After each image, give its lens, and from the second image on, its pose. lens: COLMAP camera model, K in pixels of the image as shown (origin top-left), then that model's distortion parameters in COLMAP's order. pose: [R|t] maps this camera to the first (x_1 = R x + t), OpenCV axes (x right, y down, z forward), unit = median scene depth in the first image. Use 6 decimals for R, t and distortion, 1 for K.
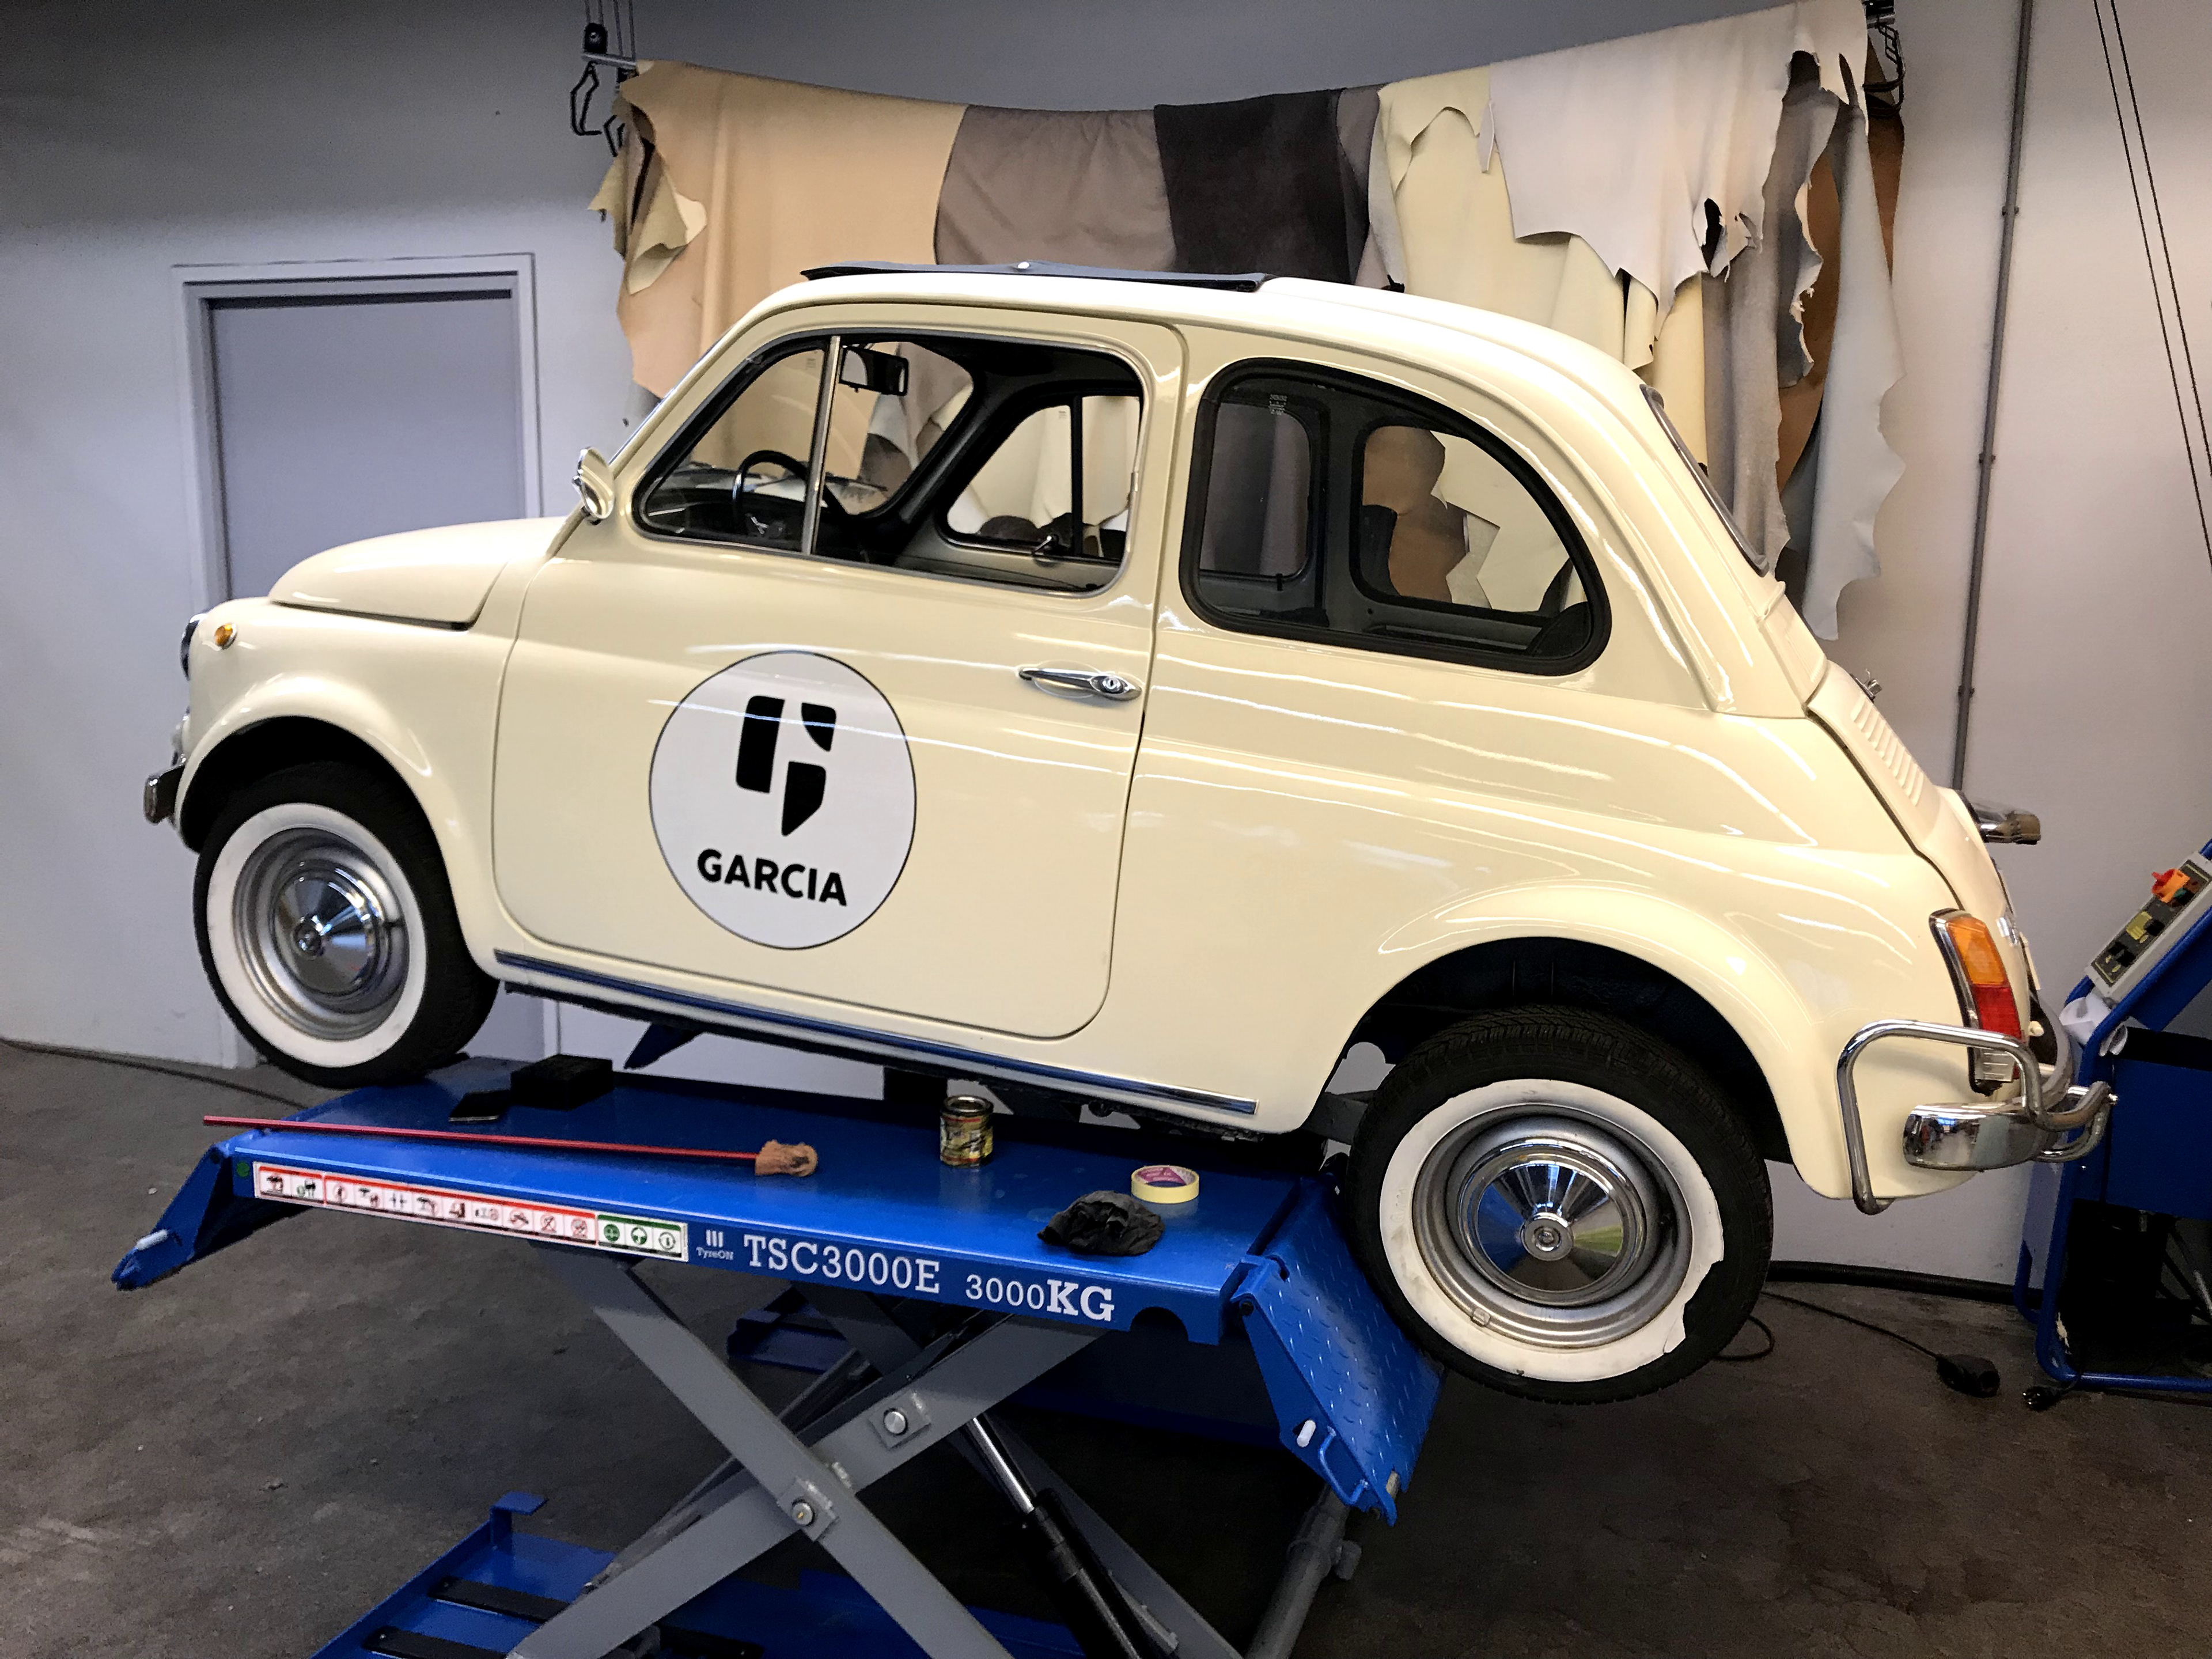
lens RADIAL K [[1801.2, 0, 1106.0], [0, 1801.2, 829.5], [0, 0, 1]] dist [0.001831, 0.006806]
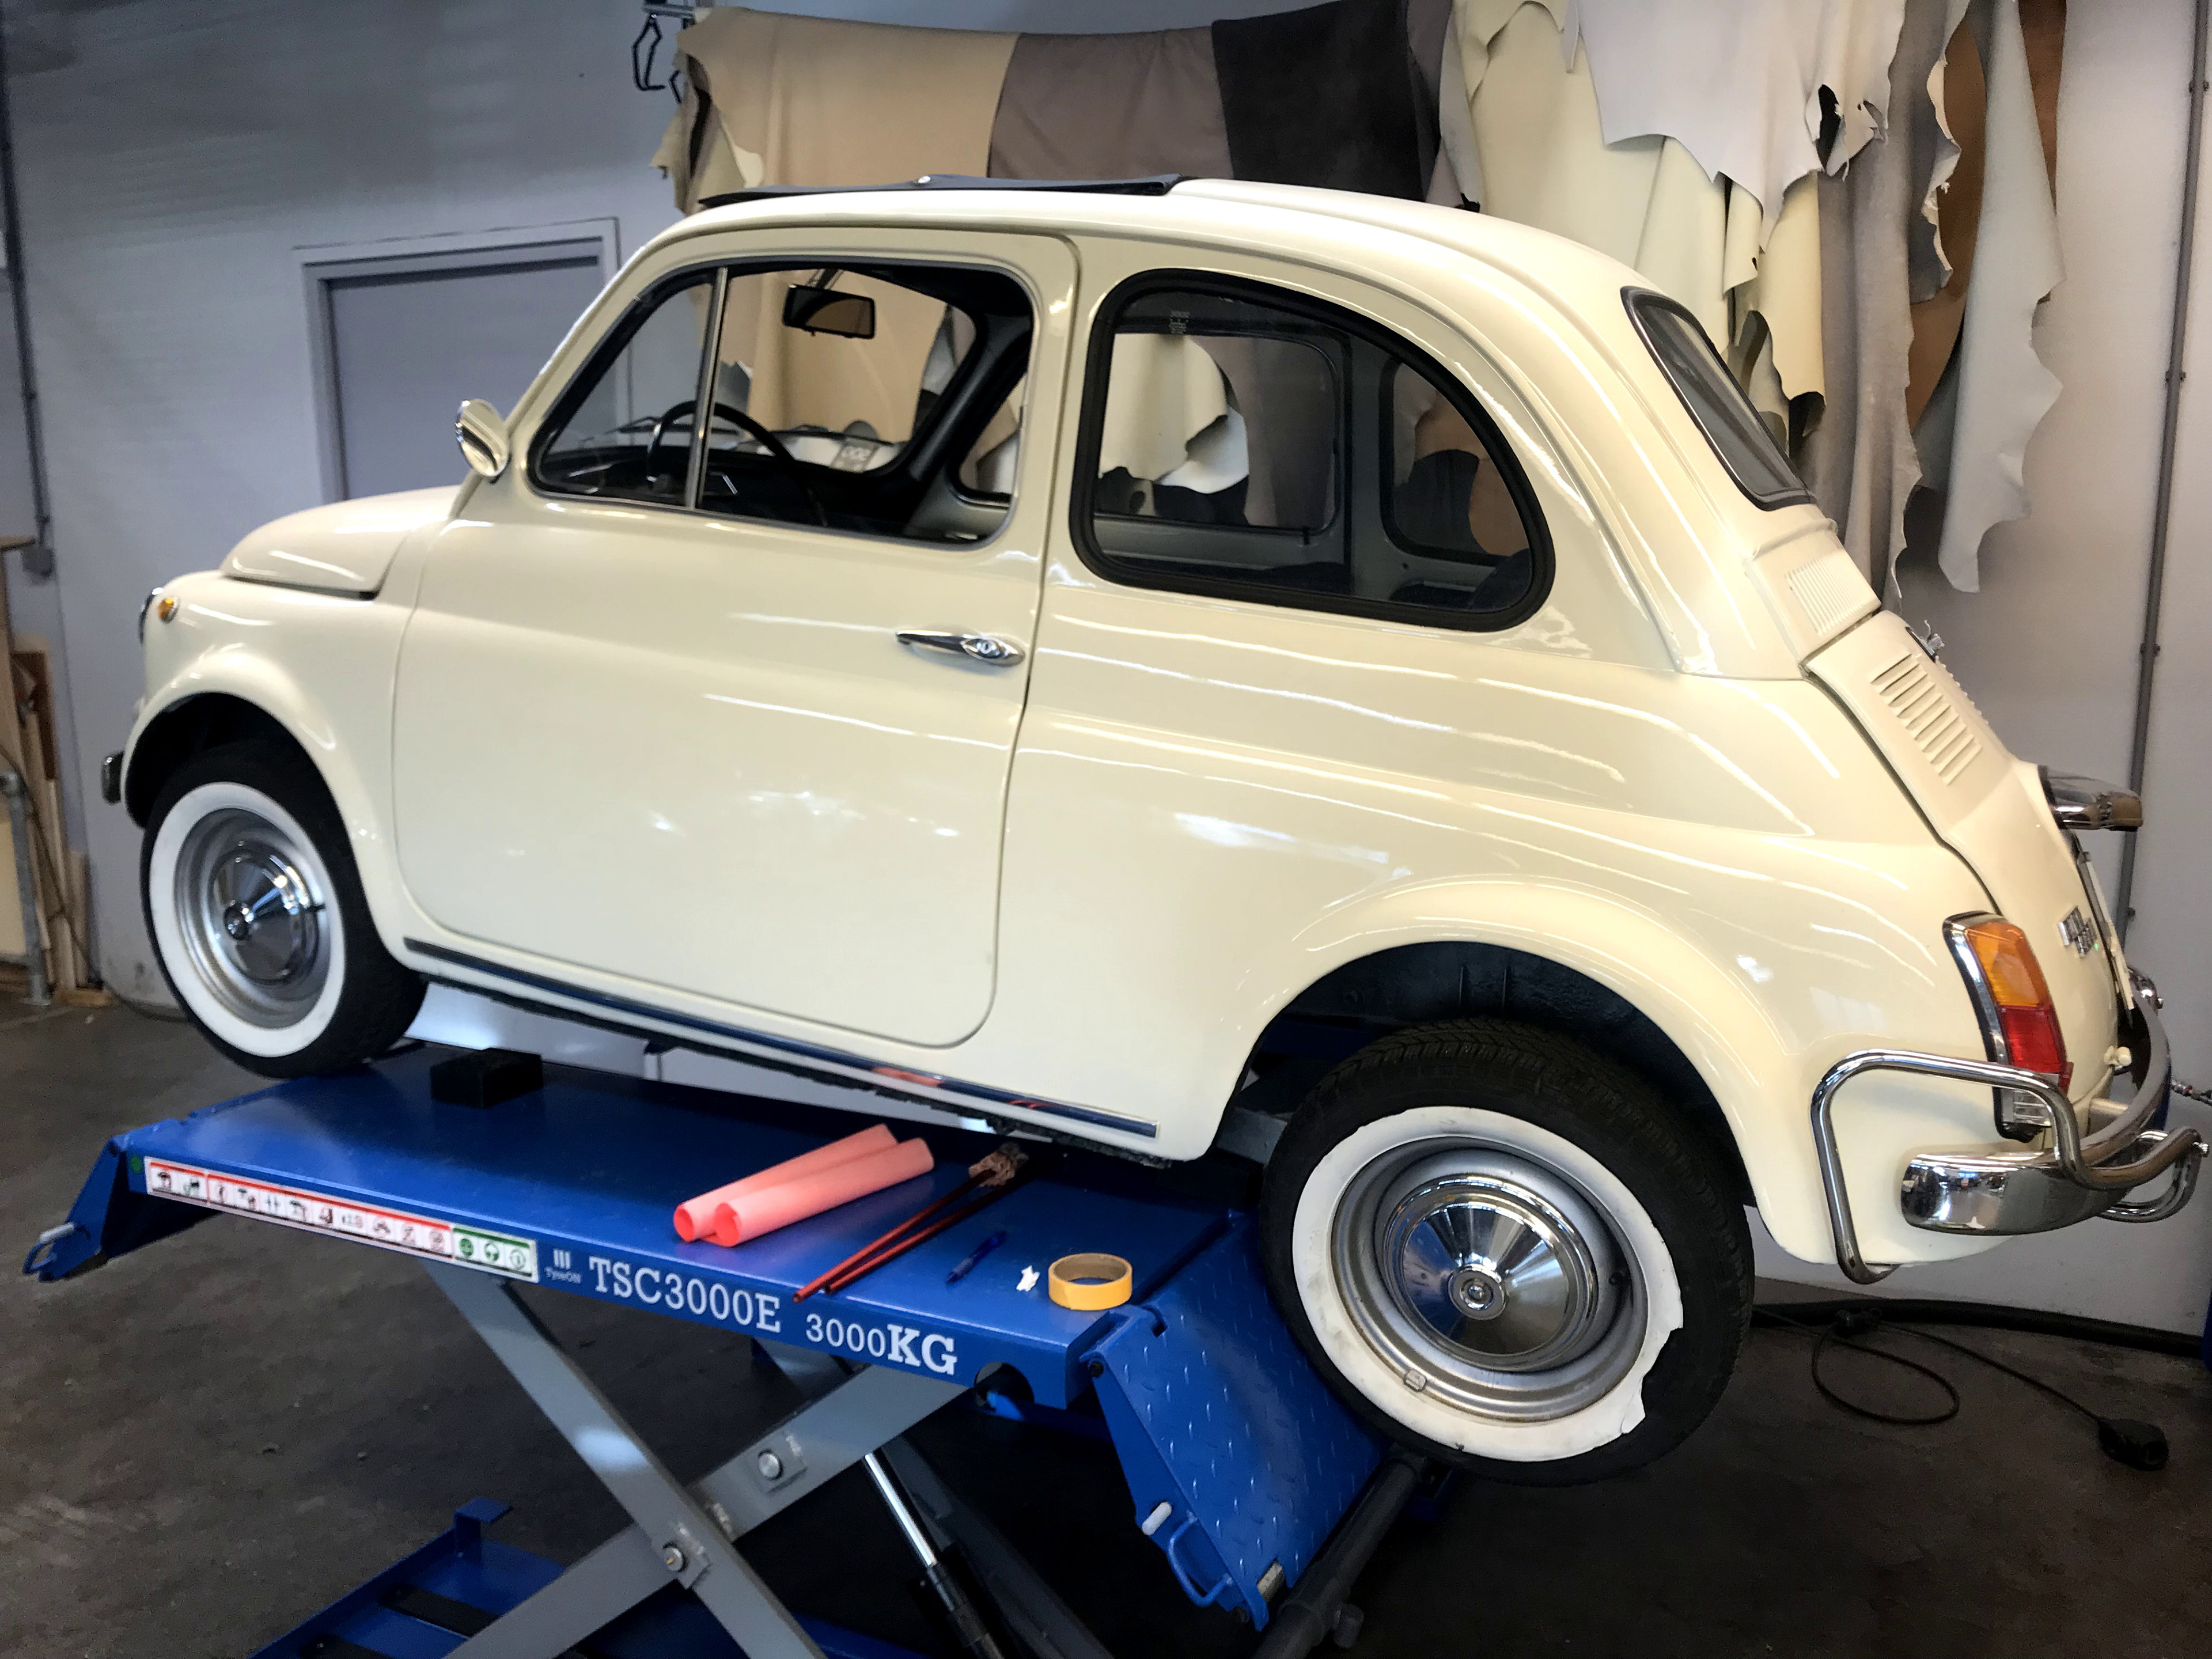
lens RADIAL K [[1804.2, 0, 1106.0], [0, 1804.2, 829.5], [0, 0, 1]] dist [-0.004379, 0.013797]
pose [[0.990347, 0.003461, -0.138568, 0.167724], [-0.001357, 0.999882, 0.015275, -0.005065], [0.138605, -0.014939, 0.990235, 0.123592]]
